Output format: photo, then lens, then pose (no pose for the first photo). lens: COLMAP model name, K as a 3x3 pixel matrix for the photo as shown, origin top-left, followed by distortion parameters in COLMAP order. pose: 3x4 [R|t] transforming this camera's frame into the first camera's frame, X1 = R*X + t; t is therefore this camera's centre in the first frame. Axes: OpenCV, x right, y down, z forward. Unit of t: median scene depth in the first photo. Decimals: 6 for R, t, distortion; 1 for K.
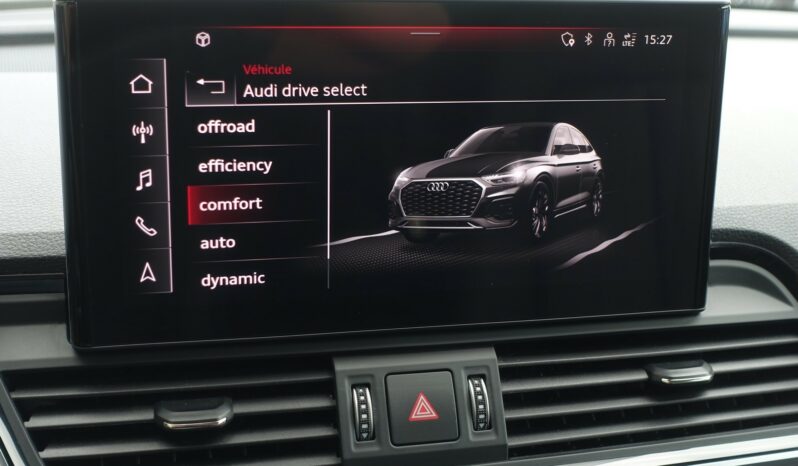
lens RADIAL K [[1158.6, 0, 399.0], [0, 1158.6, 233.0], [0, 0, 1]] dist [-0.042172, -0.046000]
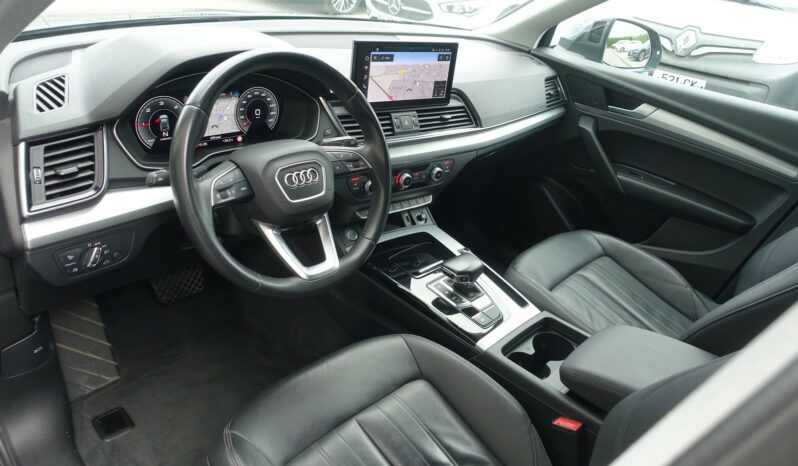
lens RADIAL K [[544.6, 0, 399.0], [0, 544.6, 233.0], [0, 0, 1]] dist [-0.004819, 0.001072]
pose [[0.913369, -0.099829, 0.394703, -1.031953], [-0.002986, 0.967803, 0.251690, 0.014514], [-0.407121, -0.231065, 0.883664, -1.280942]]
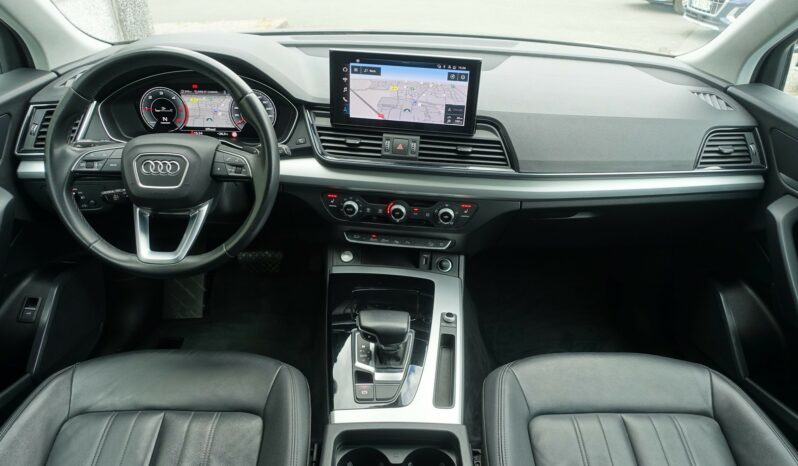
lens RADIAL K [[544.6, 0, 399.0], [0, 544.6, 233.0], [0, 0, 1]] dist [-0.004819, 0.001072]
pose [[0.932669, 0.184581, -0.309933, 0.744934], [-0.112114, 0.964946, 0.237296, -0.030098], [0.342869, -0.186571, 0.920669, -1.045914]]
